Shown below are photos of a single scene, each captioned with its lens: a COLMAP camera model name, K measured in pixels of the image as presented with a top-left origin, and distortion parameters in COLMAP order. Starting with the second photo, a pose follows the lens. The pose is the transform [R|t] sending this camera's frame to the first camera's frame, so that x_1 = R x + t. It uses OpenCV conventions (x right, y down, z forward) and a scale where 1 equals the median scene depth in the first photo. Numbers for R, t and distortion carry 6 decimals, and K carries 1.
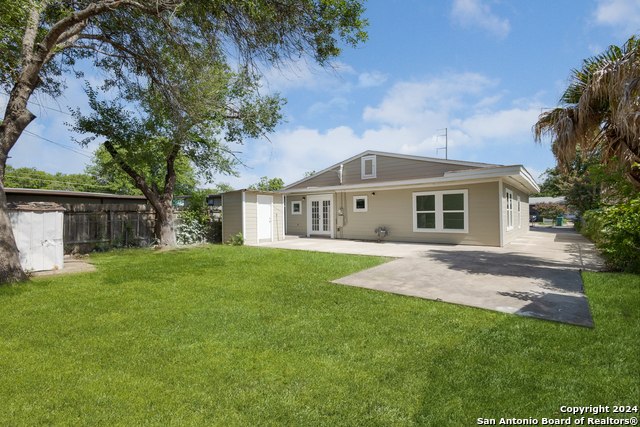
lens RADIAL K [[290.6, 0, 321.9], [0, 290.6, 215.5], [0, 0, 1]] dist [0.020903, -0.008279]
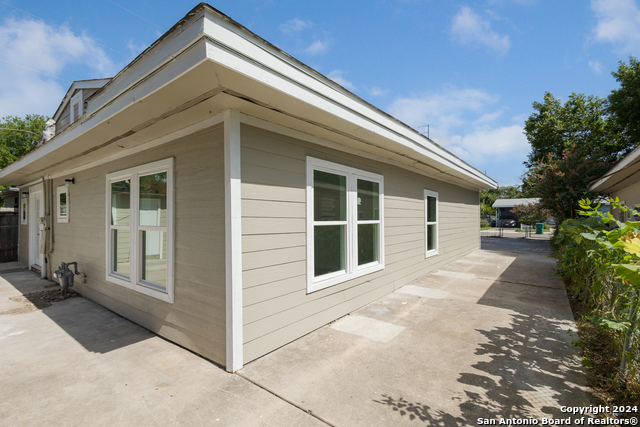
lens RADIAL K [[292.8, 0, 318.2], [0, 292.8, 214.2], [0, 0, 1]] dist [0.018385, -0.007181]
pose [[0.999777, 0.004501, 0.020642, 0.499417], [-0.004300, 0.999943, -0.009744, -0.021964], [-0.020685, 0.009653, 0.999739, 0.533352]]
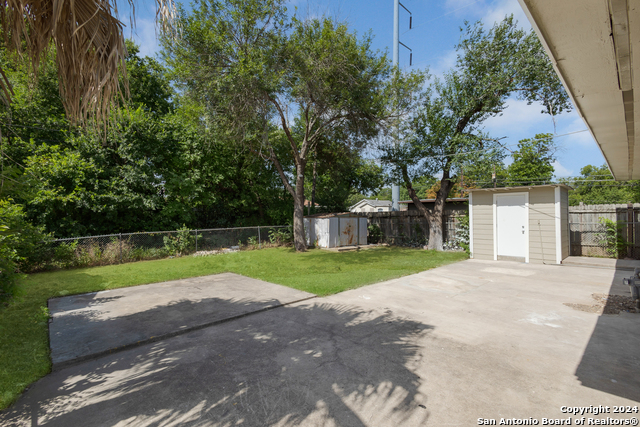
lens RADIAL K [[293.2, 0, 320.0], [0, 293.2, 213.5], [0, 0, 1]] dist [0.001728, 0.000544]
pose [[-0.133813, 0.001924, -0.991005, 0.538565], [0.007648, 0.999970, 0.000909, -0.023980], [0.990977, -0.007457, -0.133824, 0.625327]]
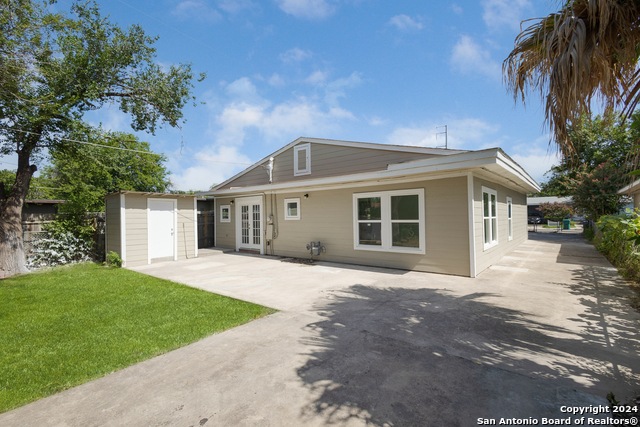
lens RADIAL K [[292.8, 0, 318.2], [0, 292.8, 214.2], [0, 0, 1]] dist [0.018385, -0.007181]
pose [[0.999793, -0.006256, -0.019372, 0.208898], [0.006108, 0.999952, -0.007682, -0.020816], [0.019419, 0.007562, 0.999783, 0.250029]]
